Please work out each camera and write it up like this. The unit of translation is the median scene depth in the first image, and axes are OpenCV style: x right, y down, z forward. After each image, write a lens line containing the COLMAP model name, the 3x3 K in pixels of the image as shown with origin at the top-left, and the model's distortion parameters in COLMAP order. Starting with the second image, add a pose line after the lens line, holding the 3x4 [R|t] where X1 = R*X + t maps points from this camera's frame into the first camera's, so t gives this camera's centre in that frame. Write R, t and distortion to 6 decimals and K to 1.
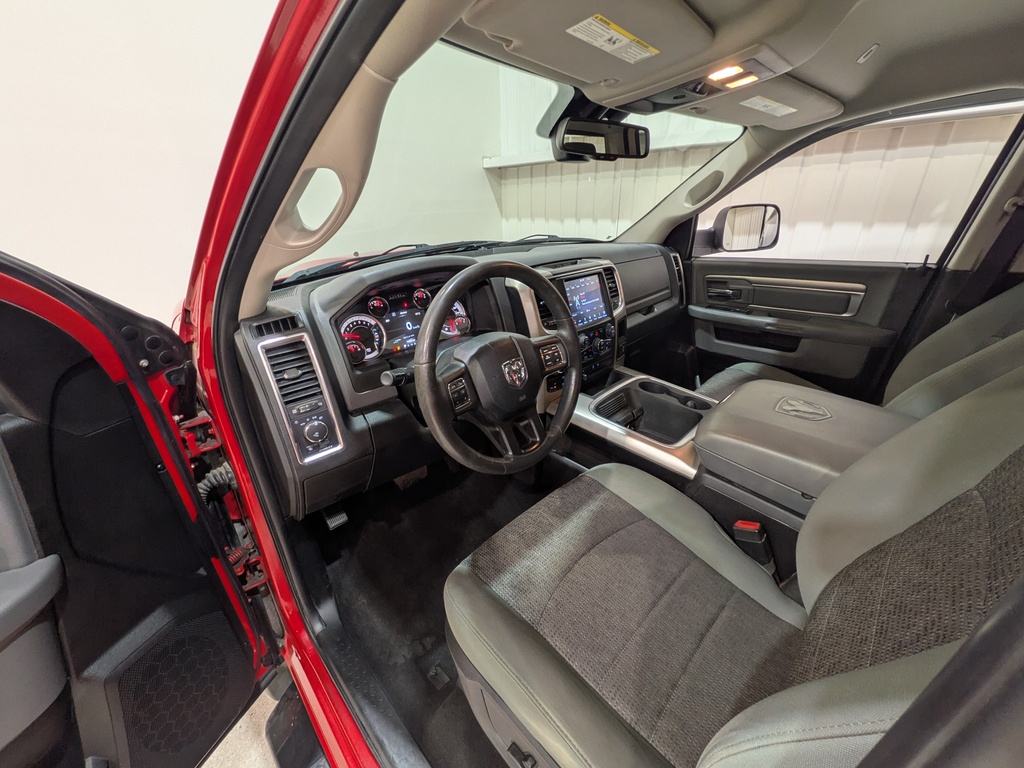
lens RADIAL K [[398.2, 0, 512.0], [0, 398.2, 384.0], [0, 0, 1]] dist [0.000256, -0.000055]
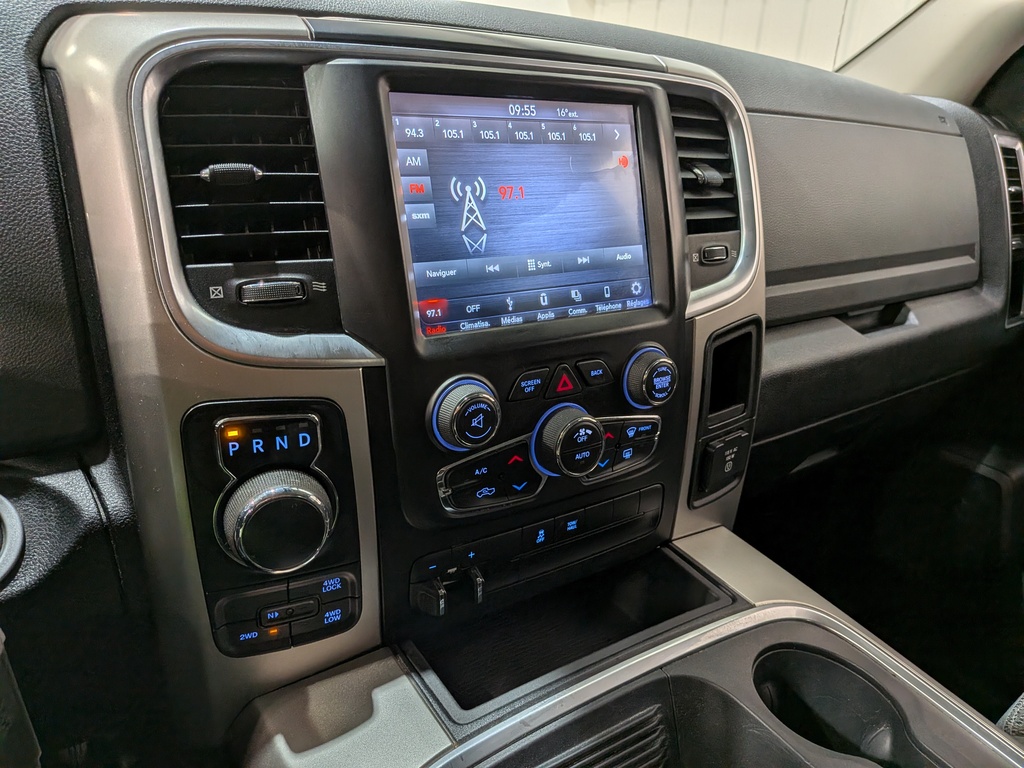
lens RADIAL K [[727.6, 0, 512.0], [0, 727.6, 384.0], [0, 0, 1]] dist [0.108383, -0.203800]
pose [[0.975738, 0.147221, -0.162055, 0.256524], [-0.156177, 0.986752, -0.043920, -0.109558], [0.153442, 0.068164, 0.985804, 0.656492]]
